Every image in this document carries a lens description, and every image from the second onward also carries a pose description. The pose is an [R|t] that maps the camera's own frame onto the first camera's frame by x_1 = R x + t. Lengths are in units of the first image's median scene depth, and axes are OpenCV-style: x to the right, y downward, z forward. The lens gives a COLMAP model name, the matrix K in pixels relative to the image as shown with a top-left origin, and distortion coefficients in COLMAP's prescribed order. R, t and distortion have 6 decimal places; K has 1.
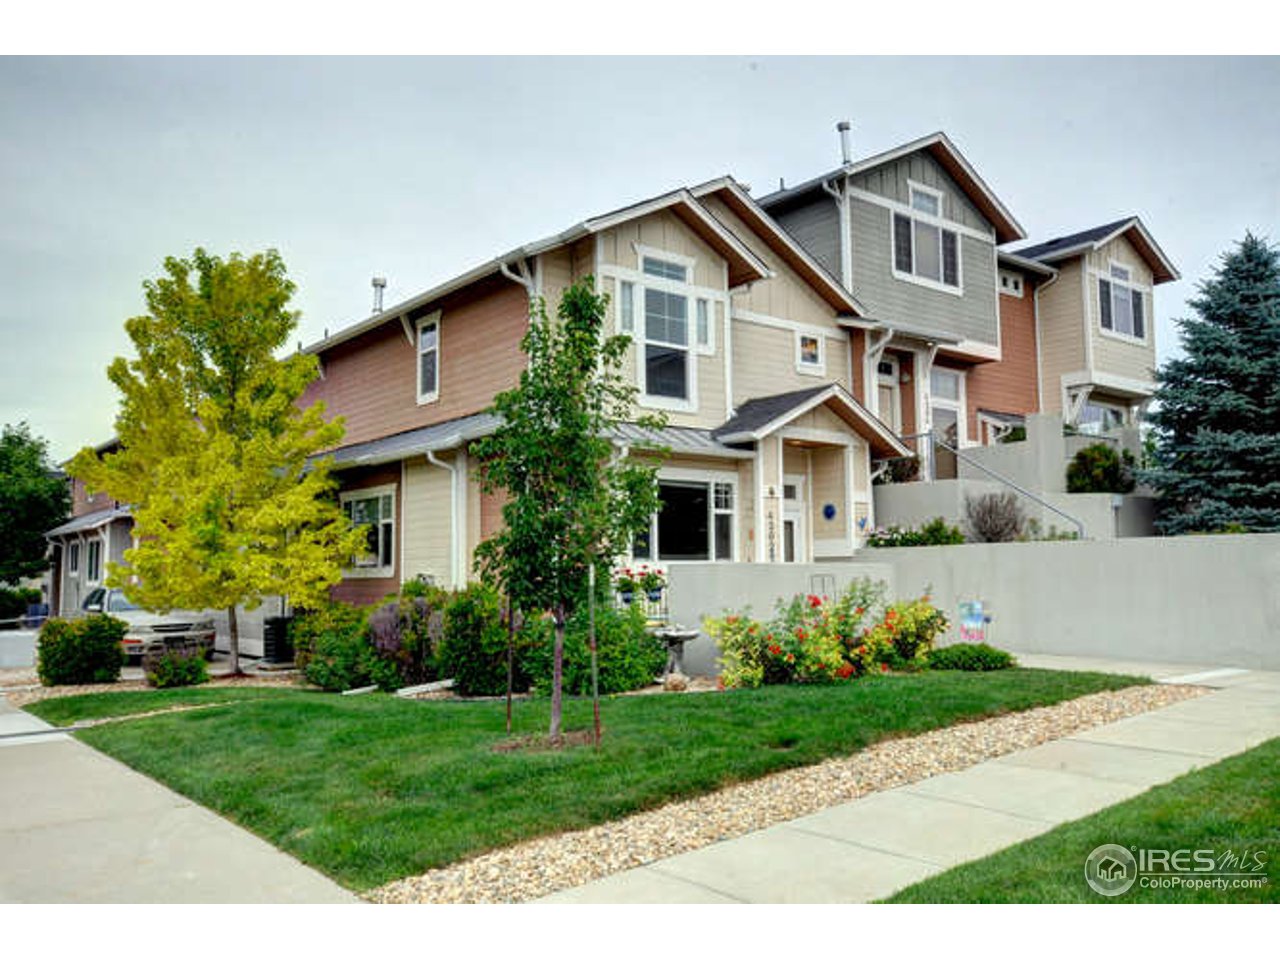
lens RADIAL K [[1047.6, 0, 640.0], [0, 1047.6, 480.0], [0, 0, 1]] dist [0.001080, 0.007088]
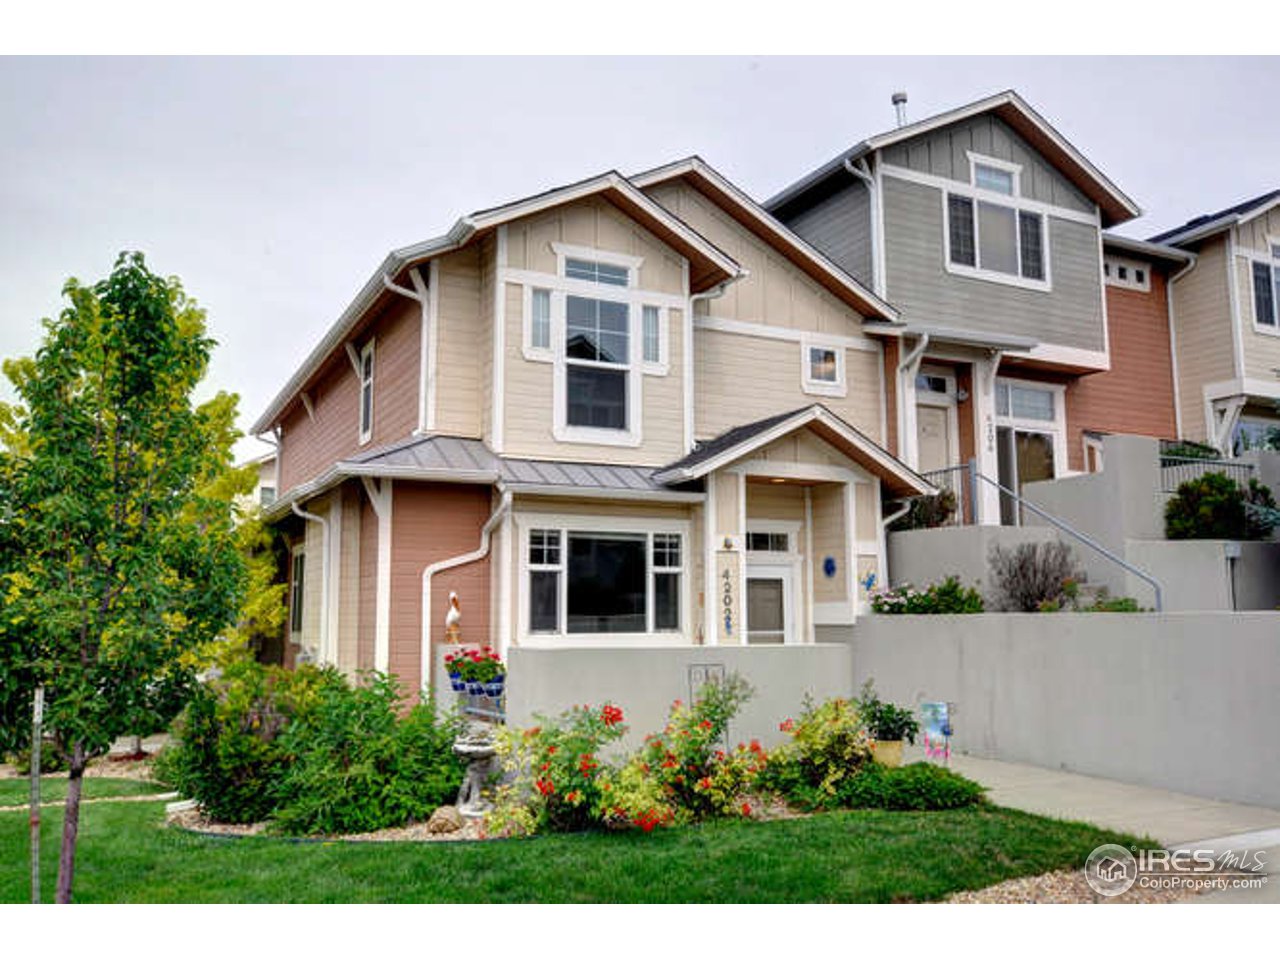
lens RADIAL K [[1047.6, 0, 640.0], [0, 1047.6, 480.0], [0, 0, 1]] dist [0.001080, 0.007088]
pose [[0.979315, -0.021359, -0.201213, 0.196246], [0.014299, 0.999232, -0.036474, -0.008141], [0.201838, 0.032842, 0.978868, 0.193098]]
